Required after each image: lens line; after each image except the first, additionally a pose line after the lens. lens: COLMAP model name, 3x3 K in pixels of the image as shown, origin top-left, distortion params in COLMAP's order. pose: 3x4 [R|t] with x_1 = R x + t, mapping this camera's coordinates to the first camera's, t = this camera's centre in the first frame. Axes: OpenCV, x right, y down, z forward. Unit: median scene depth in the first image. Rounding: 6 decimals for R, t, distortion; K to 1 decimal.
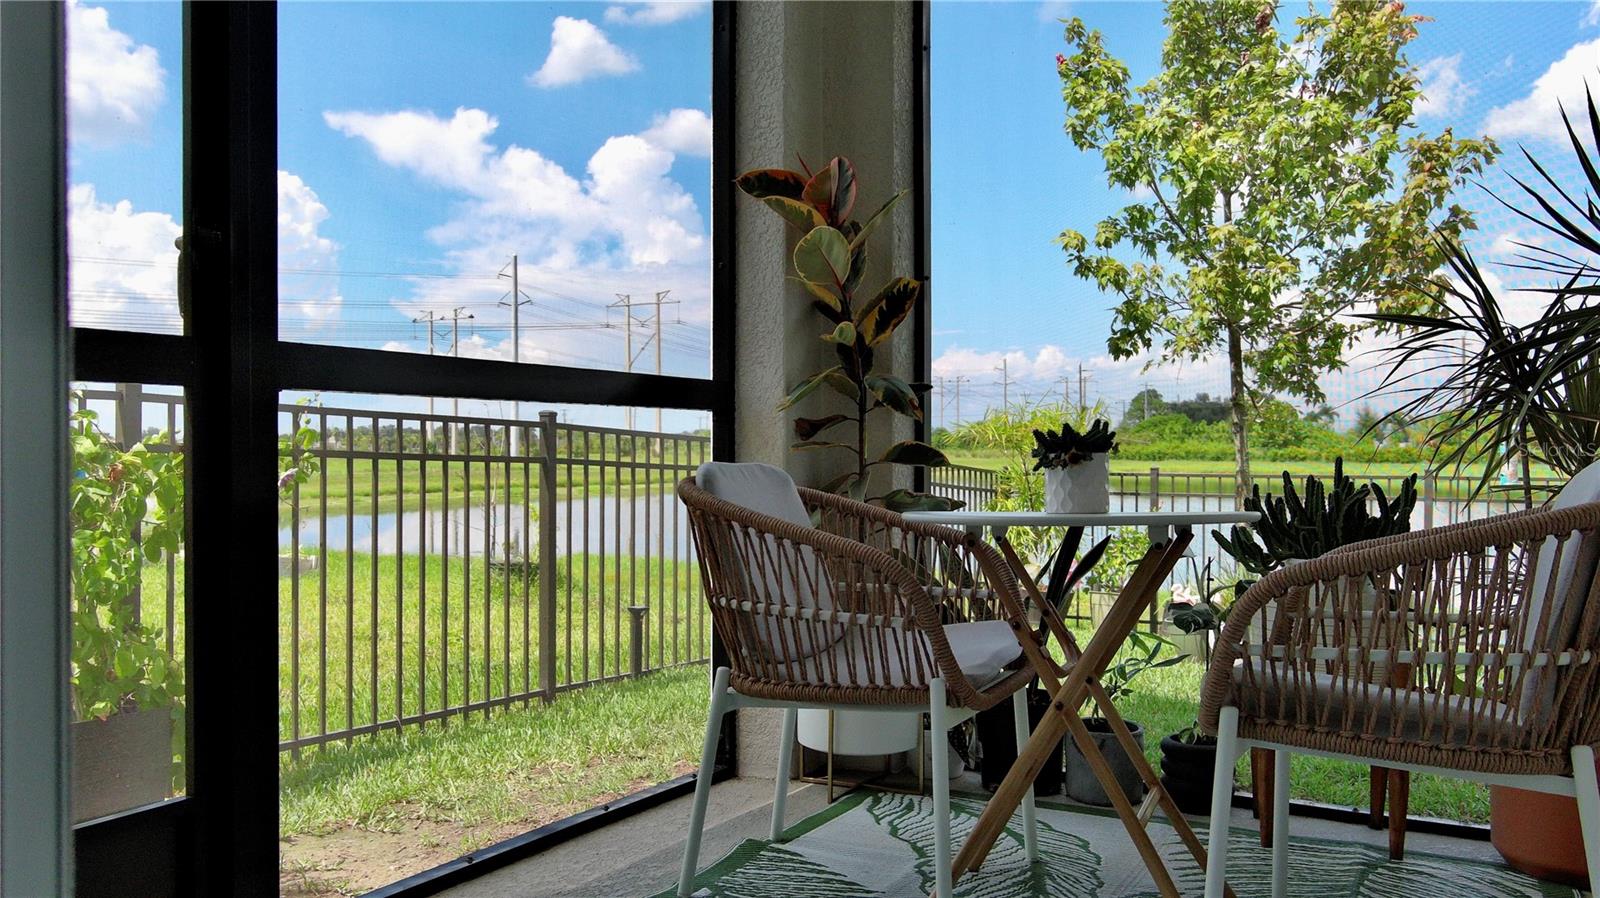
lens RADIAL K [[1264.5, 0, 807.7], [0, 1264.5, 449.9], [0, 0, 1]] dist [0.007464, -0.000885]
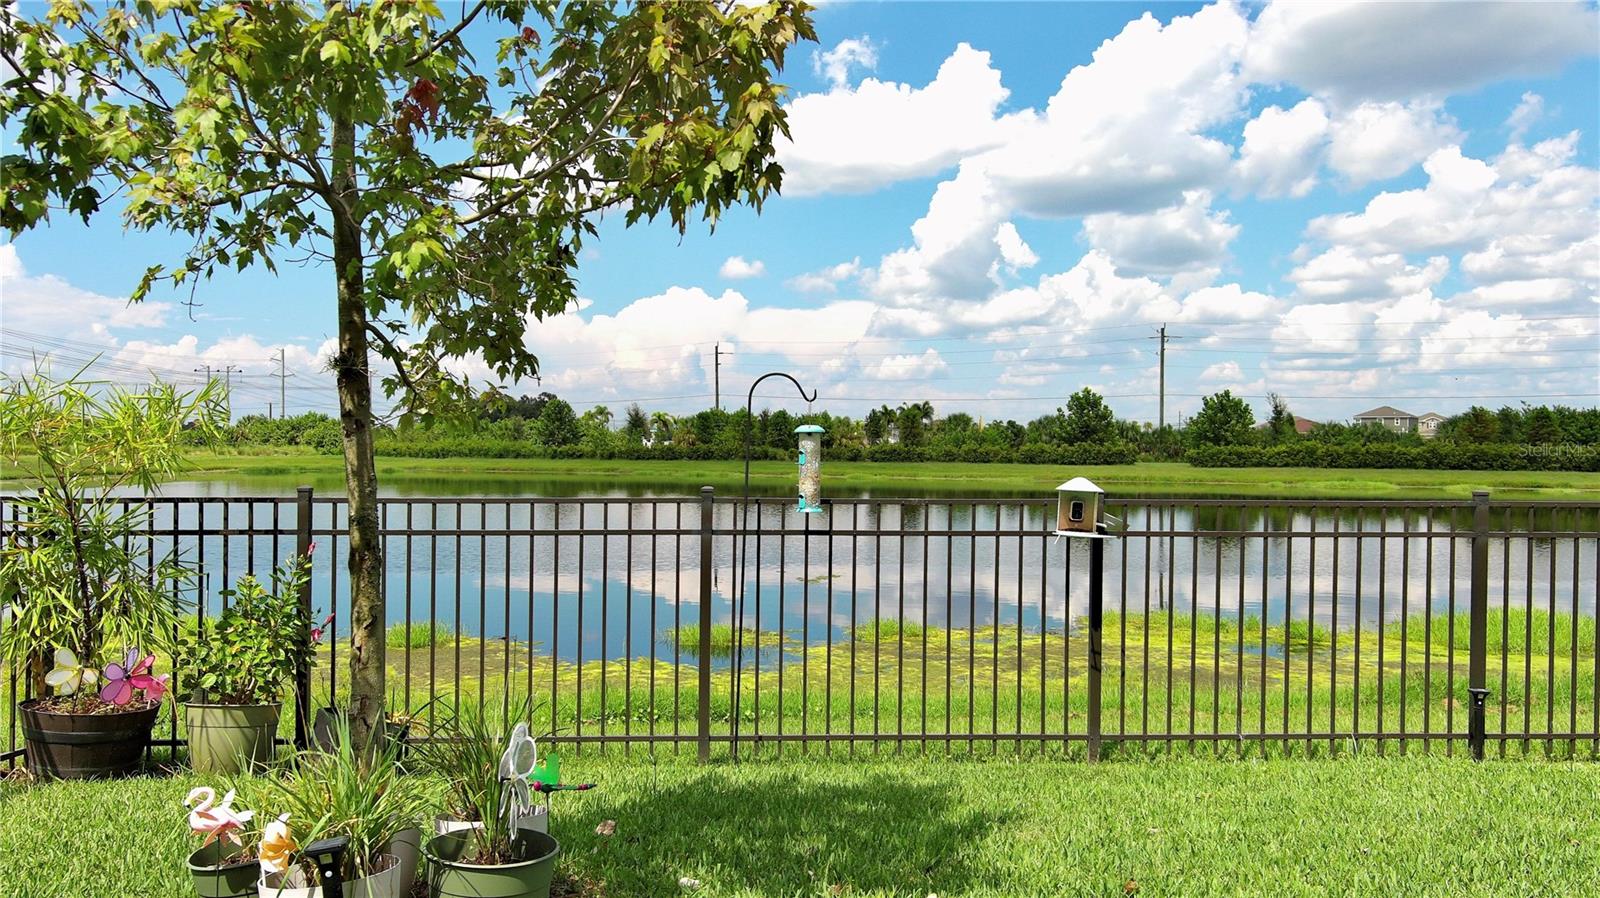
lens RADIAL K [[1264.5, 0, 807.7], [0, 1264.5, 449.9], [0, 0, 1]] dist [0.007464, -0.000885]
pose [[0.852422, 0.001531, 0.522851, 0.254633], [-0.002795, 0.999995, 0.001629, -0.009992], [-0.522846, -0.002850, 0.852422, 0.554545]]
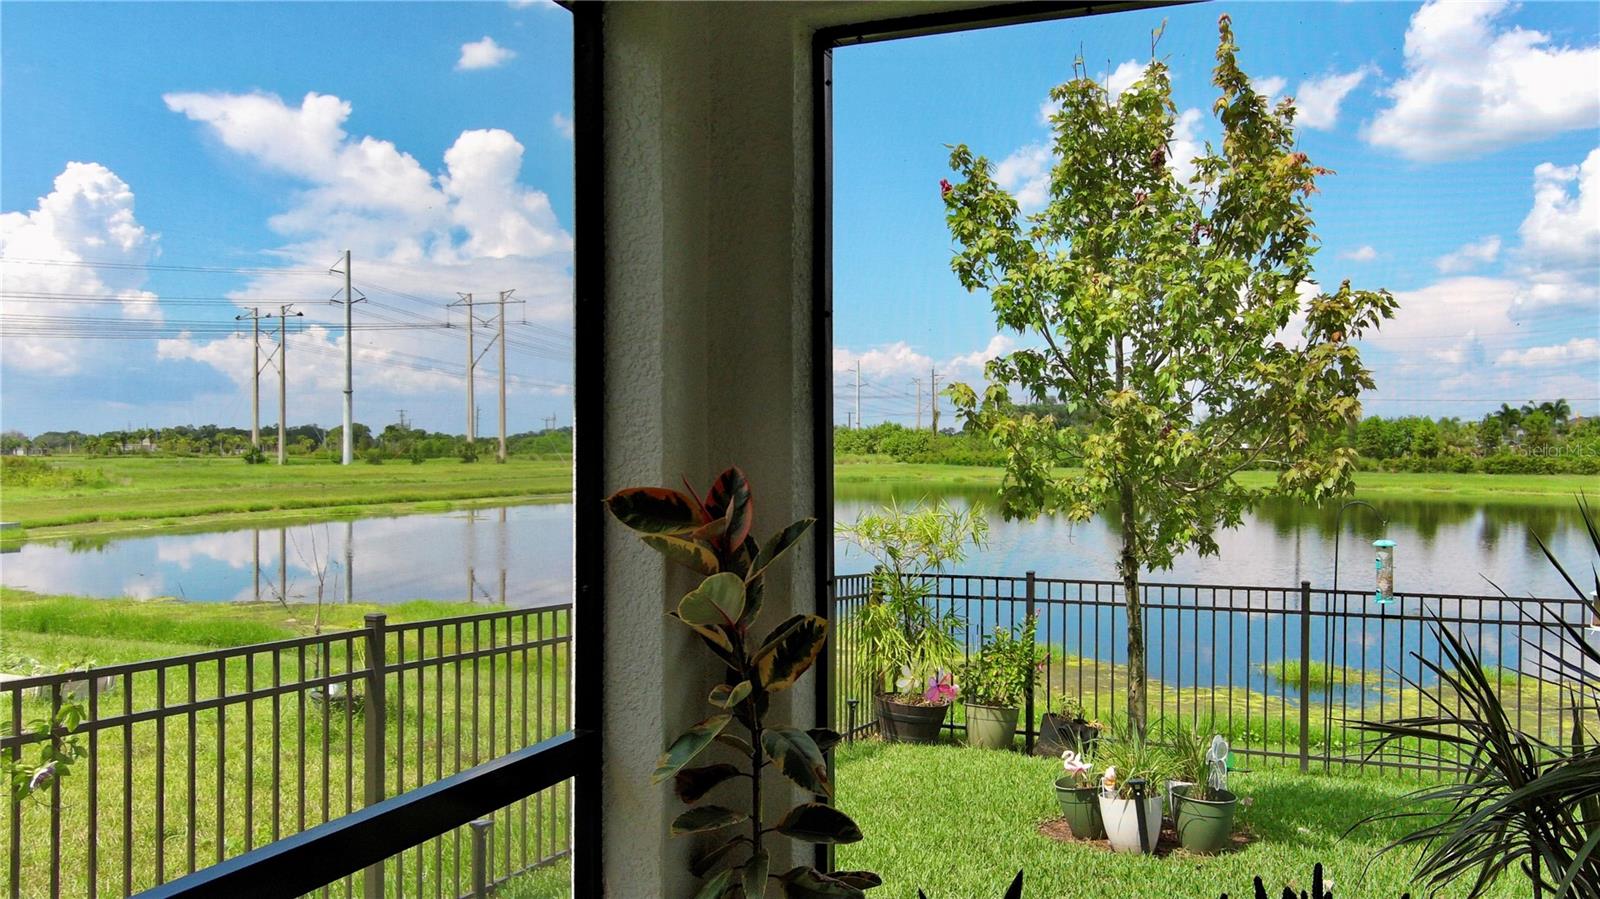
lens RADIAL K [[1286.9, 0, 800.0], [0, 1286.9, 449.5], [0, 0, 1]] dist [0.006090, -0.008970]
pose [[0.993953, 0.000209, 0.109803, -0.011059], [0.000146, 0.999995, -0.003225, -0.119866], [-0.109803, 0.003221, 0.993948, 0.076874]]
